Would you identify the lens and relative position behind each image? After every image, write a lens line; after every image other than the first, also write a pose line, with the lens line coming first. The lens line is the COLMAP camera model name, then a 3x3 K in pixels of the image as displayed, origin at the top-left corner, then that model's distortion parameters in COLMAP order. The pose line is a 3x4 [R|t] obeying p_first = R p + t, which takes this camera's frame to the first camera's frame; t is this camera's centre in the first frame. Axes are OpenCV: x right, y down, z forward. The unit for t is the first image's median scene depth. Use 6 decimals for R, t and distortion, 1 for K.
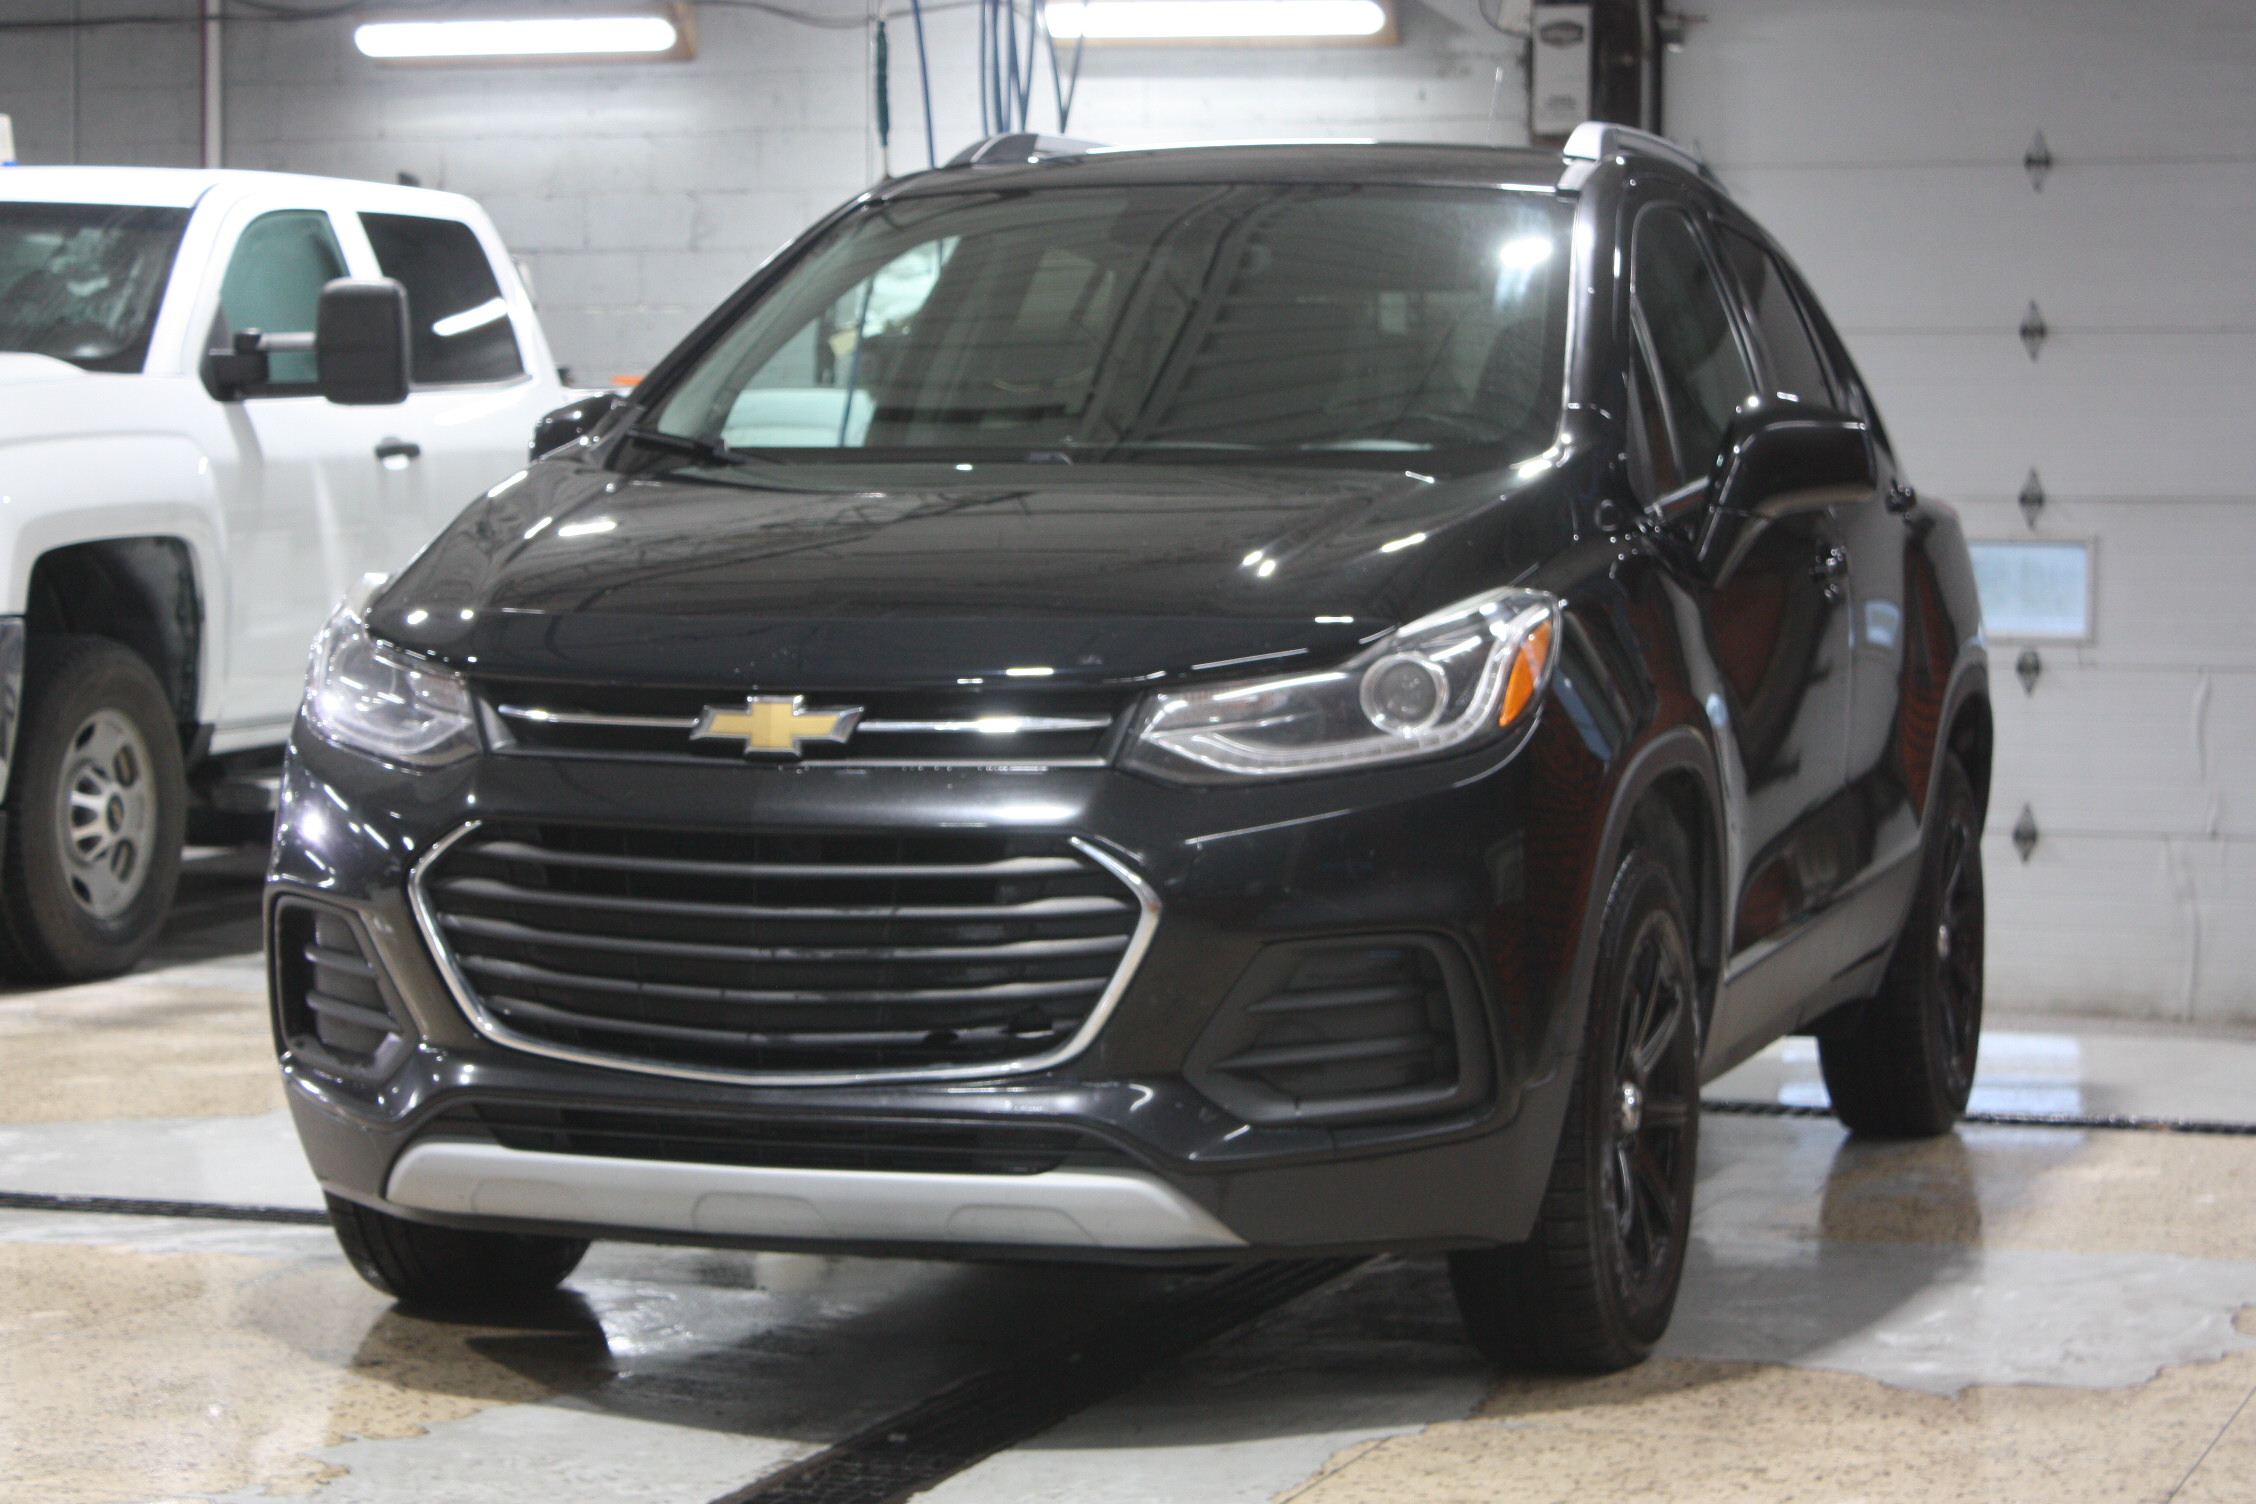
lens RADIAL K [[5413.1, 0, 1127.7], [0, 5413.1, 754.8], [0, 0, 1]] dist [0.017411, 0.000000]
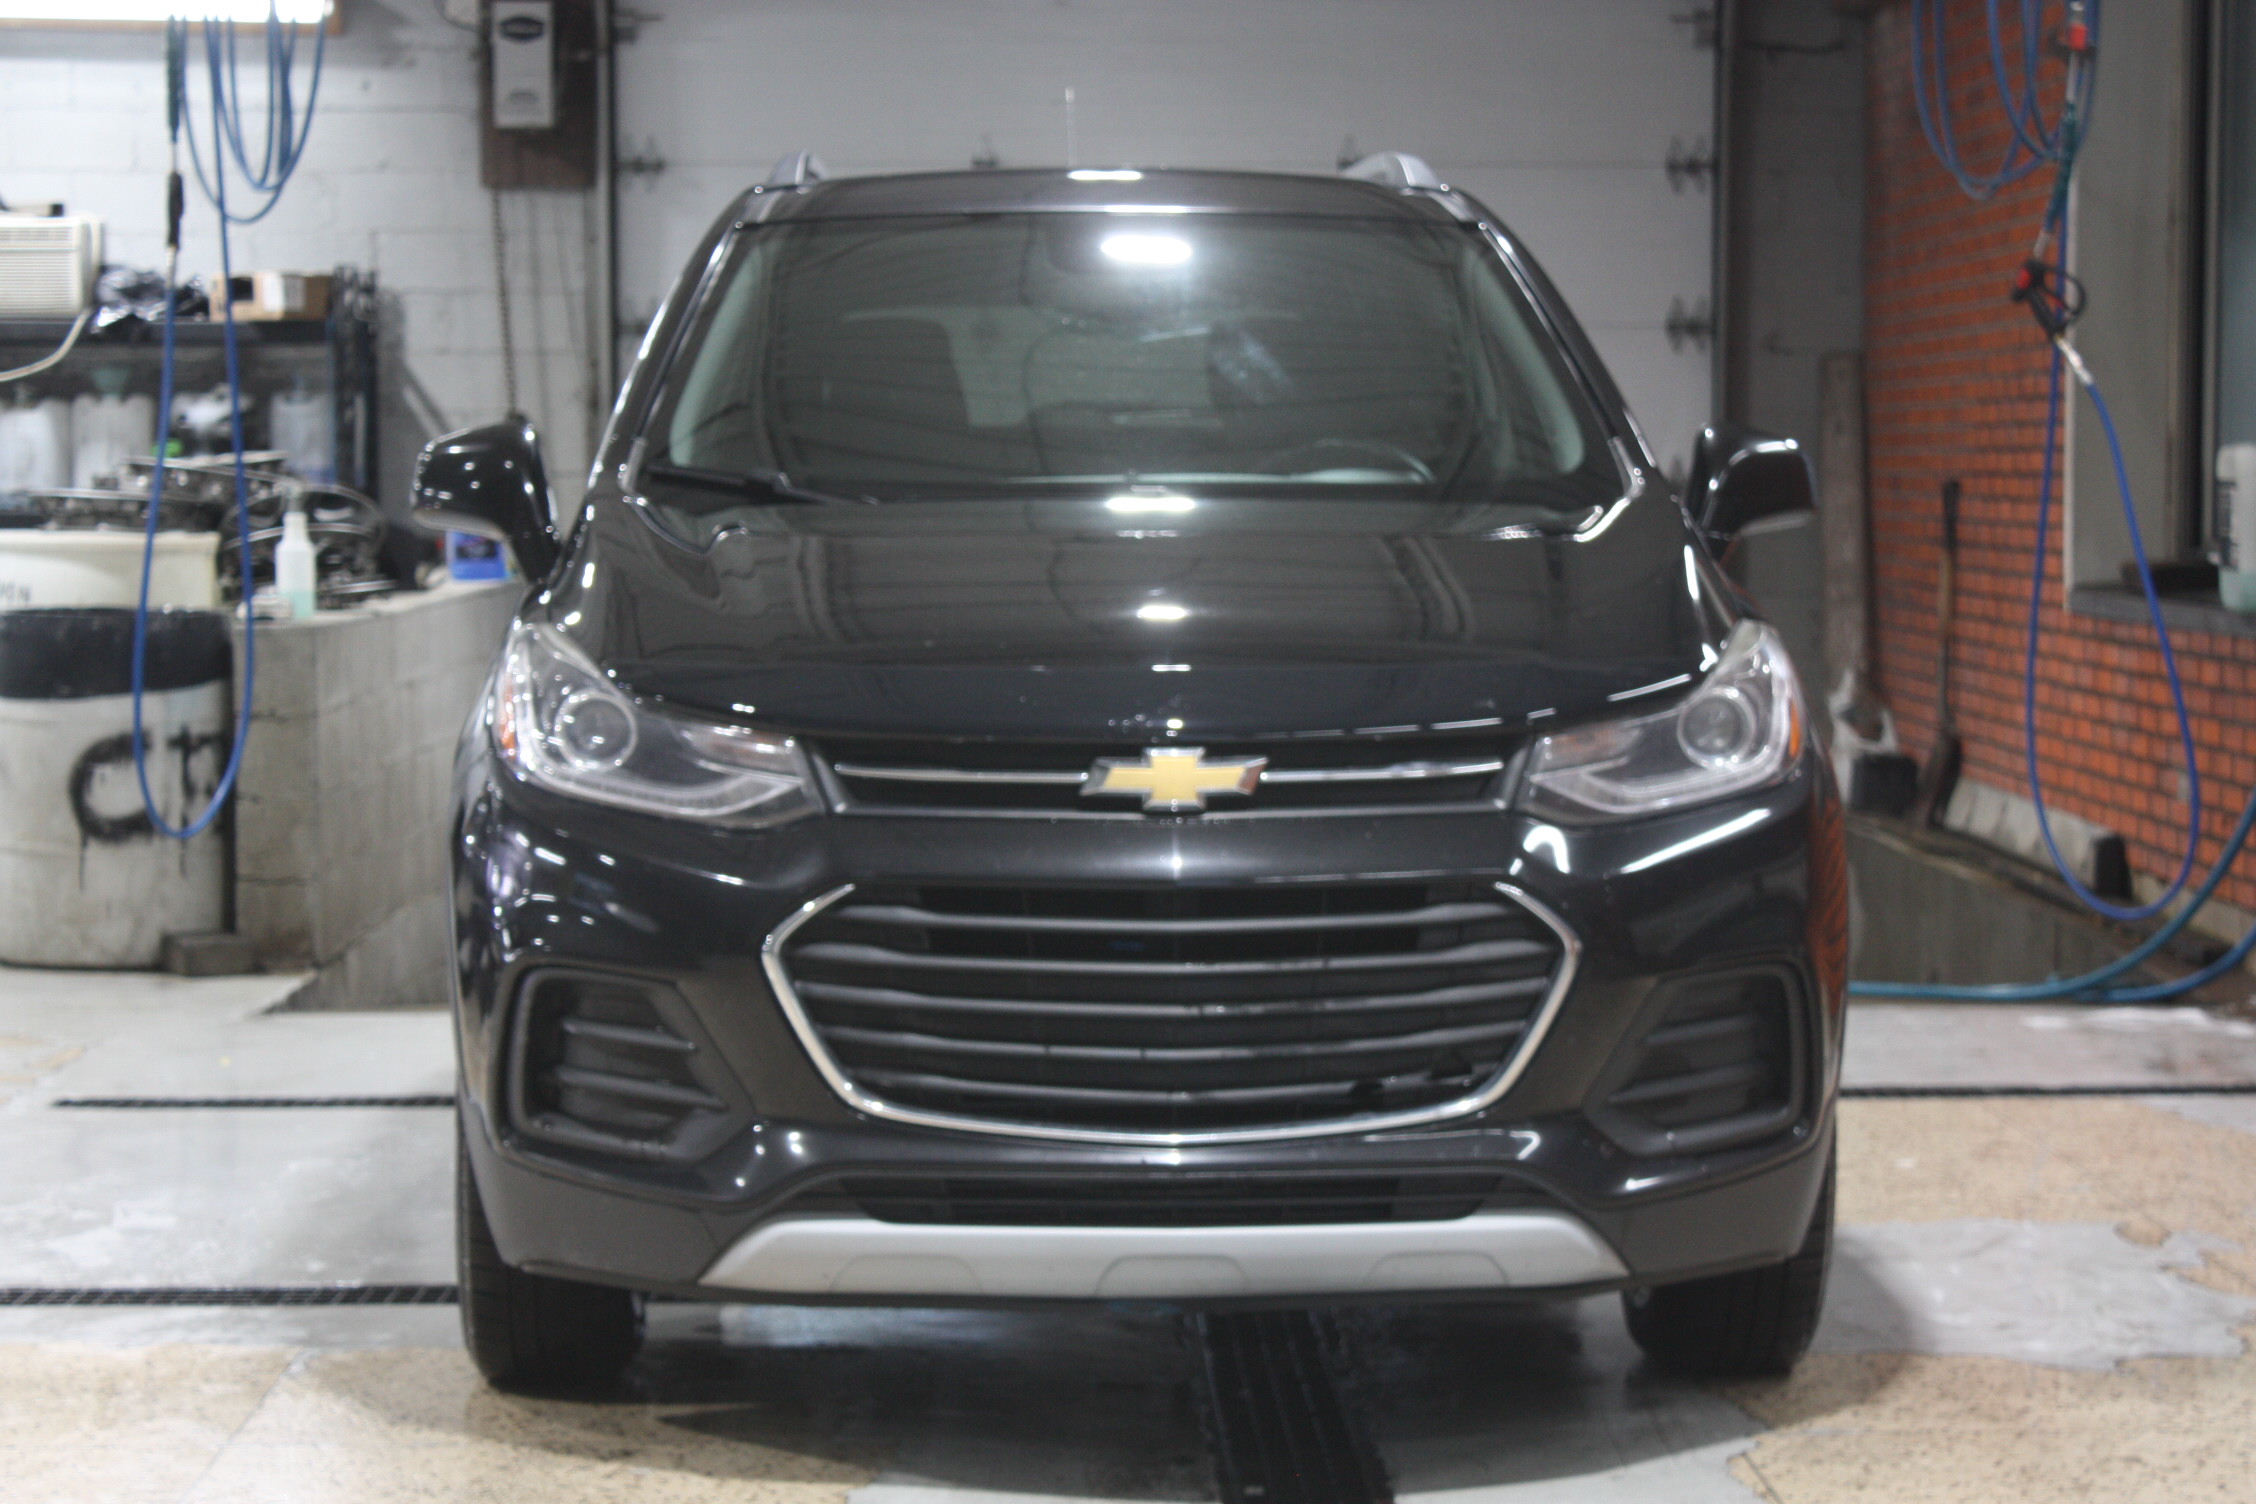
lens RADIAL K [[5125.8, 0, 1128.2], [0, 5125.8, 748.4], [0, 0, 1]] dist [0.096714, 0.000000]
pose [[0.934318, -0.027601, 0.355371, -0.402083], [0.023470, 0.999598, 0.015933, -0.025796], [-0.355668, -0.006546, 0.934589, 0.131529]]
